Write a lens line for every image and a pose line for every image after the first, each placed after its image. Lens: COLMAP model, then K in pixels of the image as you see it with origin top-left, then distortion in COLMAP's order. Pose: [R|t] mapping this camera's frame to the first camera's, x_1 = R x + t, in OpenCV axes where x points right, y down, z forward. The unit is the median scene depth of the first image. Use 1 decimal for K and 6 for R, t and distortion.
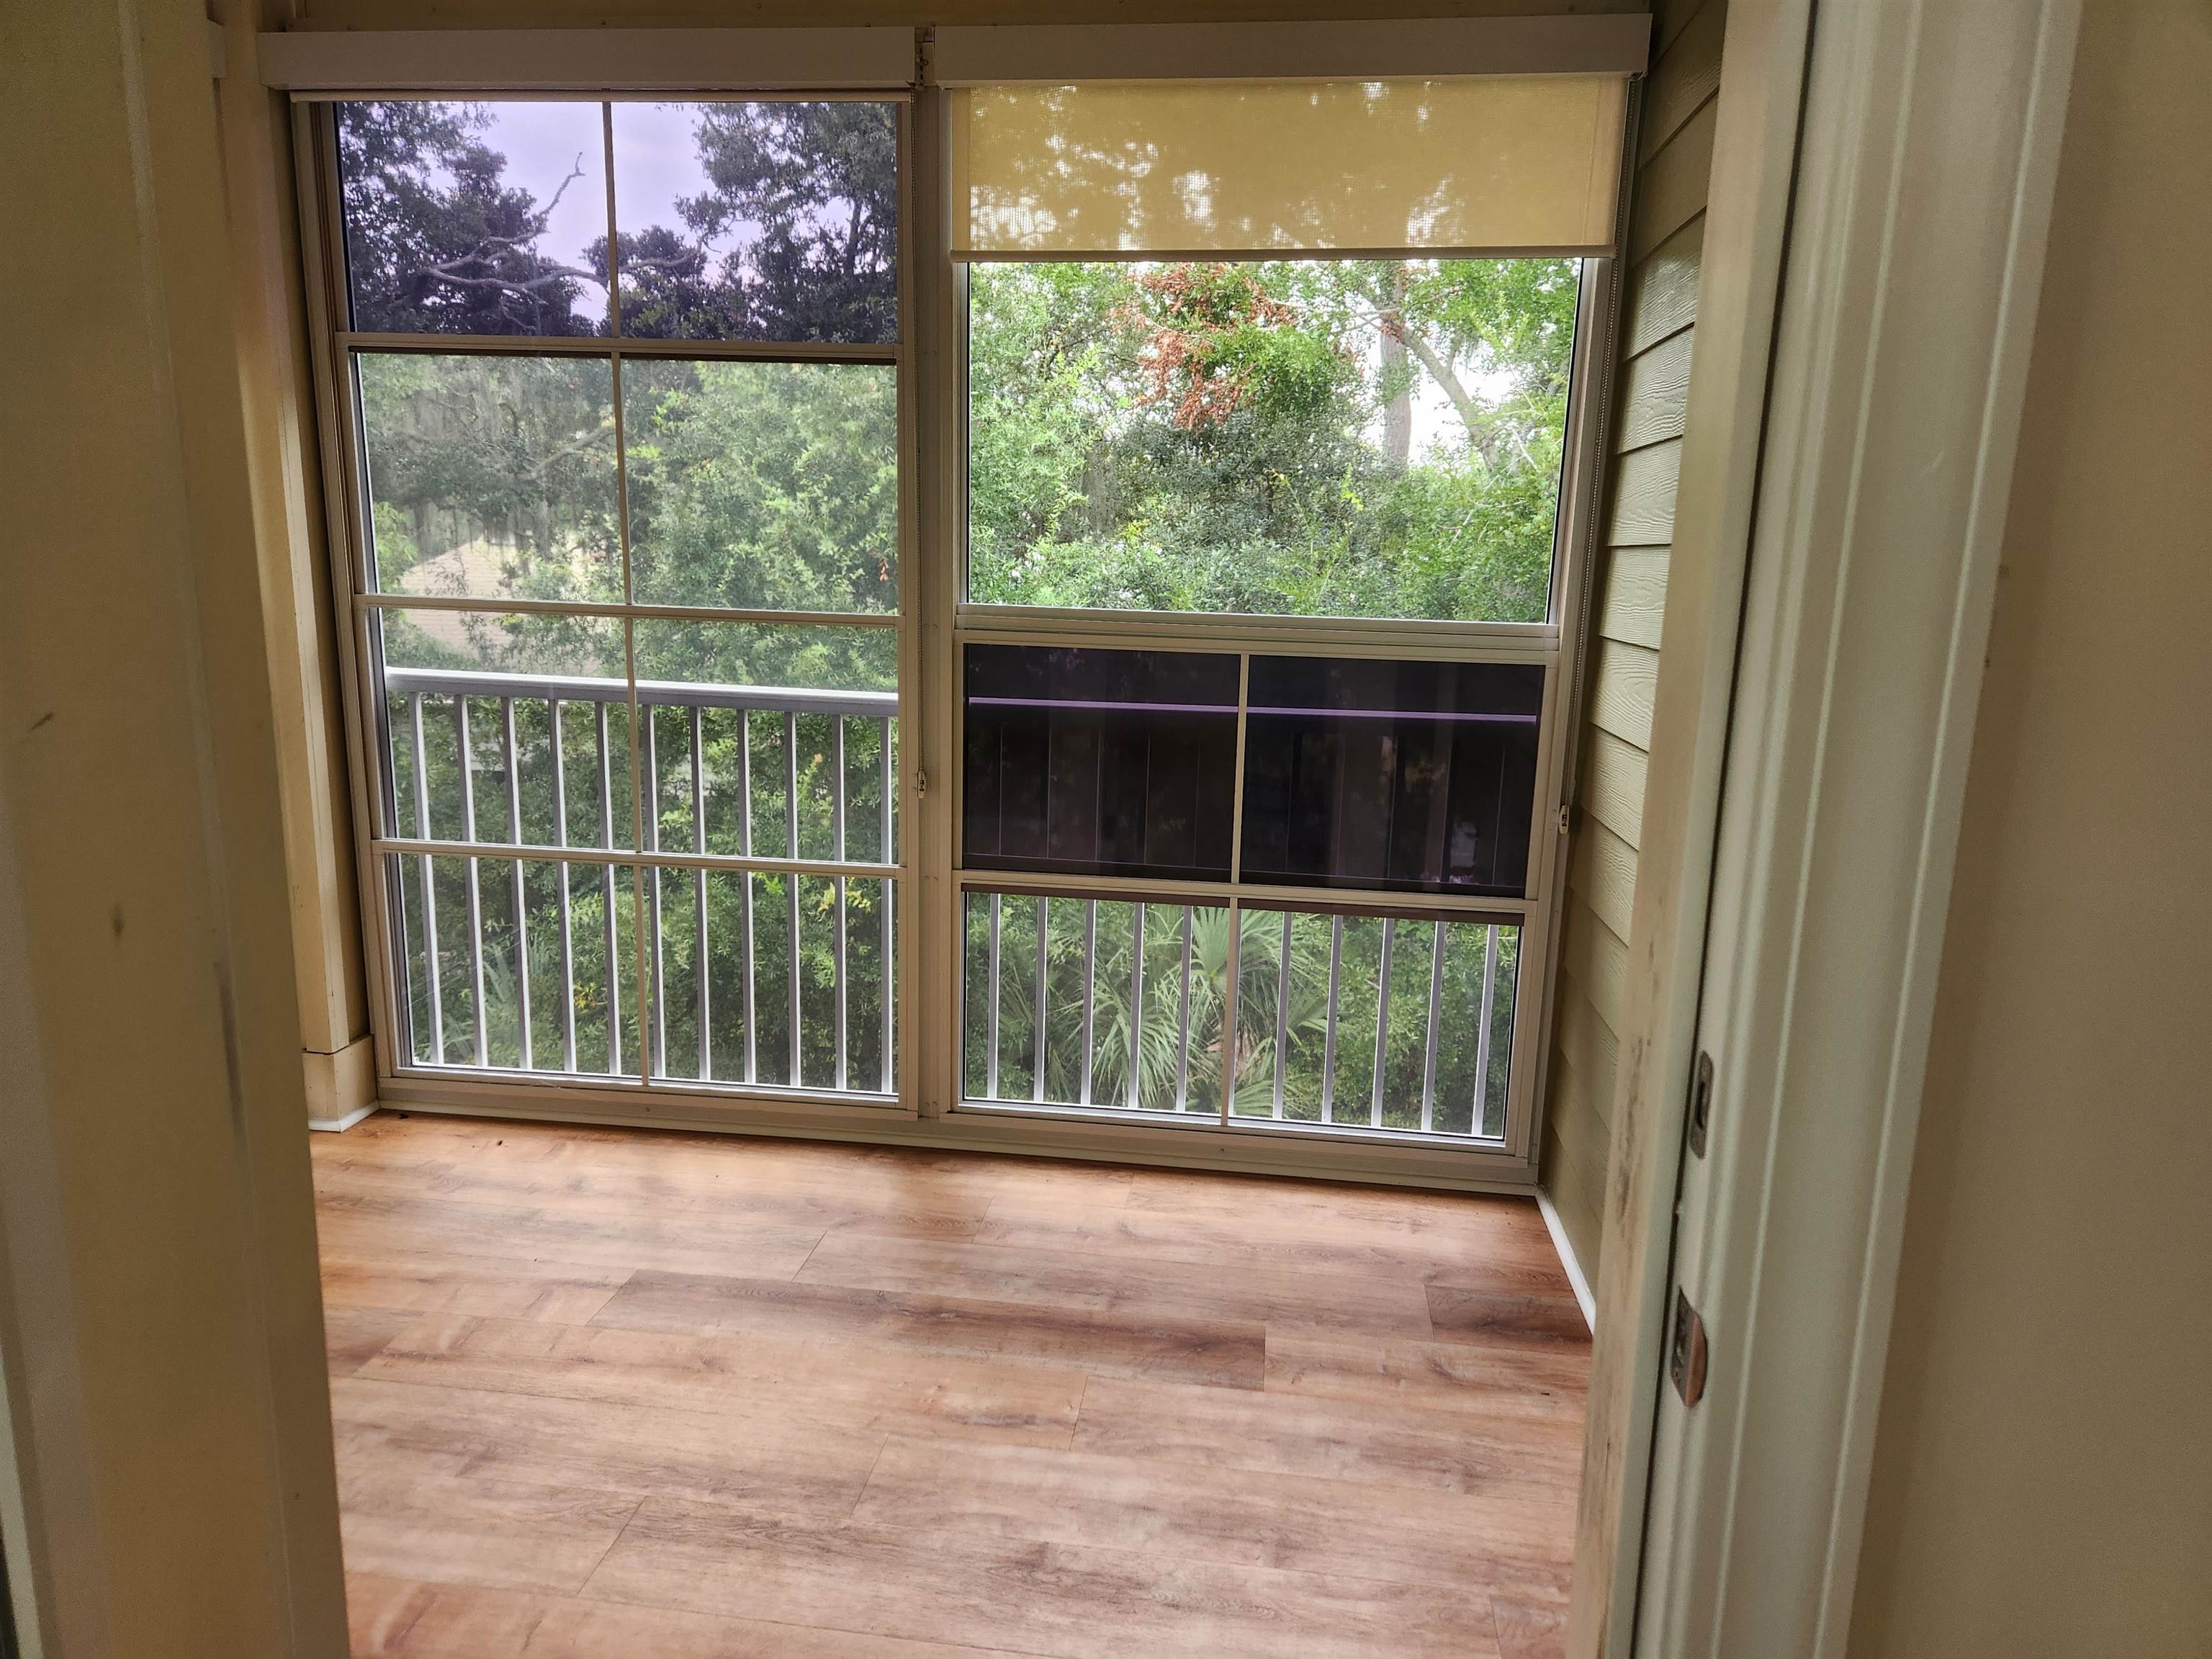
lens RADIAL K [[1475.9, 0, 1107.0], [0, 1475.9, 835.0], [0, 0, 1]] dist [0.003619, 0.000173]
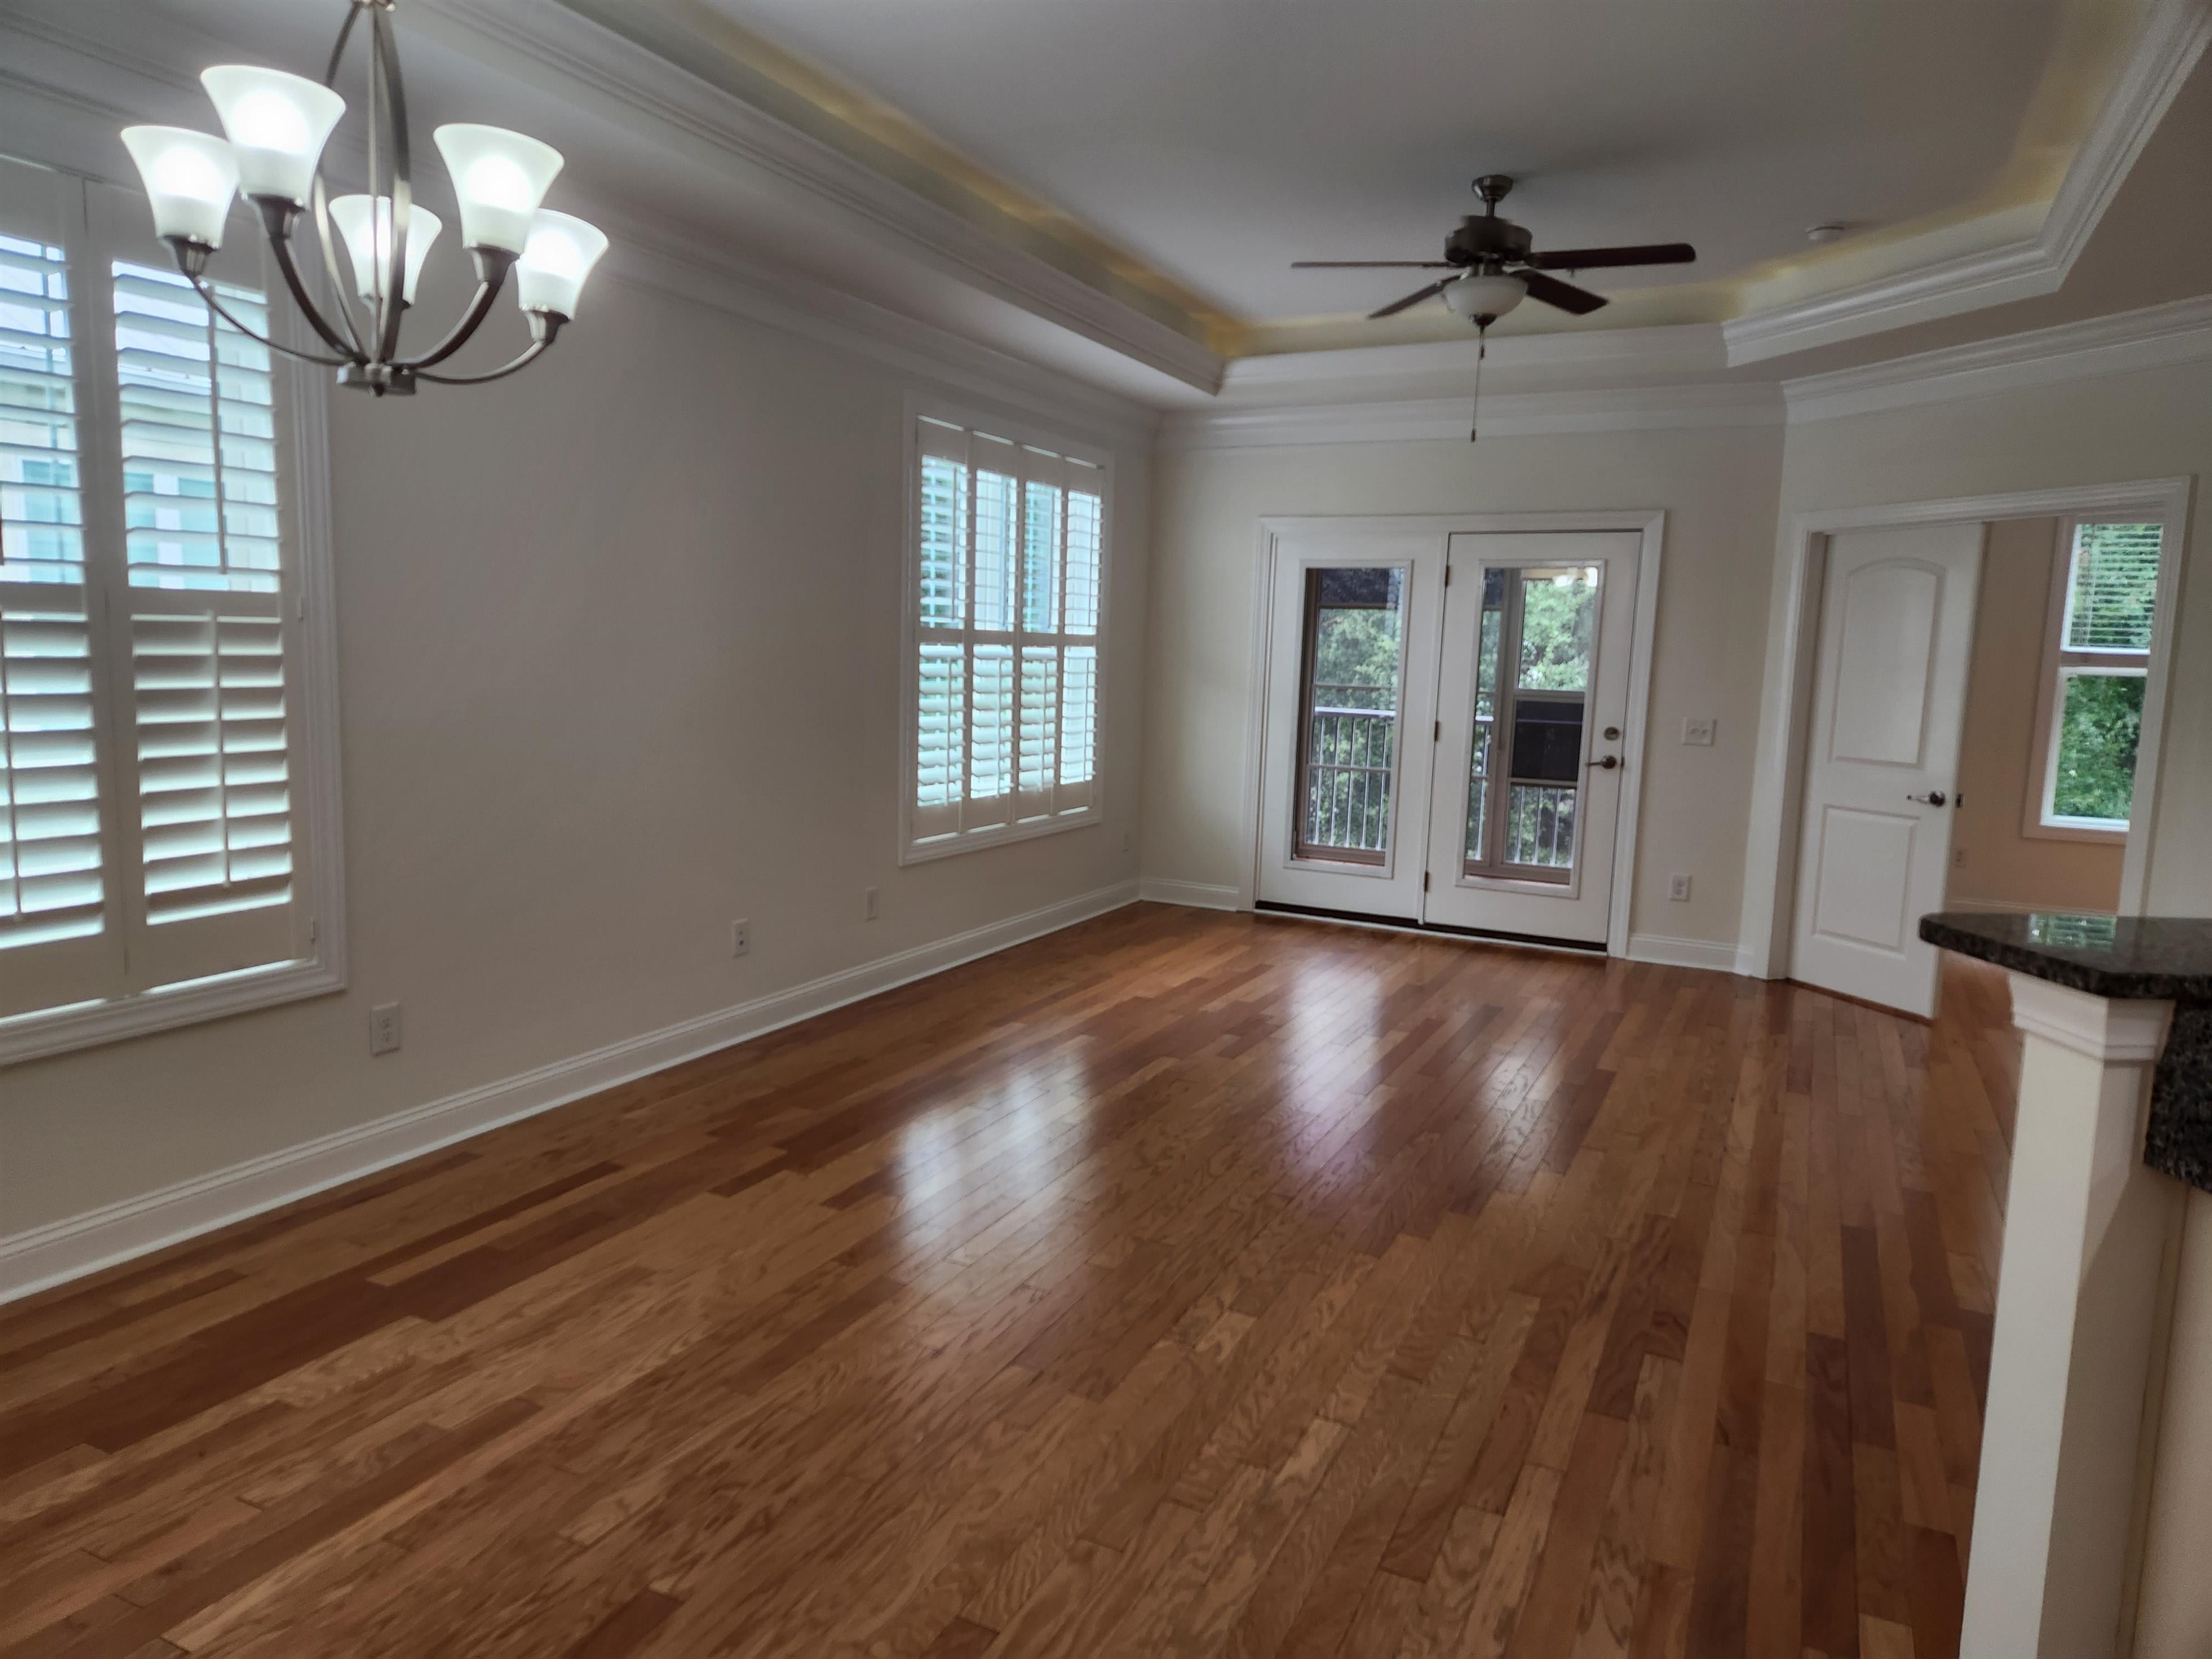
lens RADIAL K [[1475.9, 0, 1104.4], [0, 1475.9, 830.9], [0, 0, 1]] dist [0.003619, 0.000173]
pose [[0.946193, 0.053551, -0.319141, 0.029675], [-0.076110, 0.995374, -0.058632, 0.114408], [0.314525, 0.079767, 0.945892, -0.683472]]
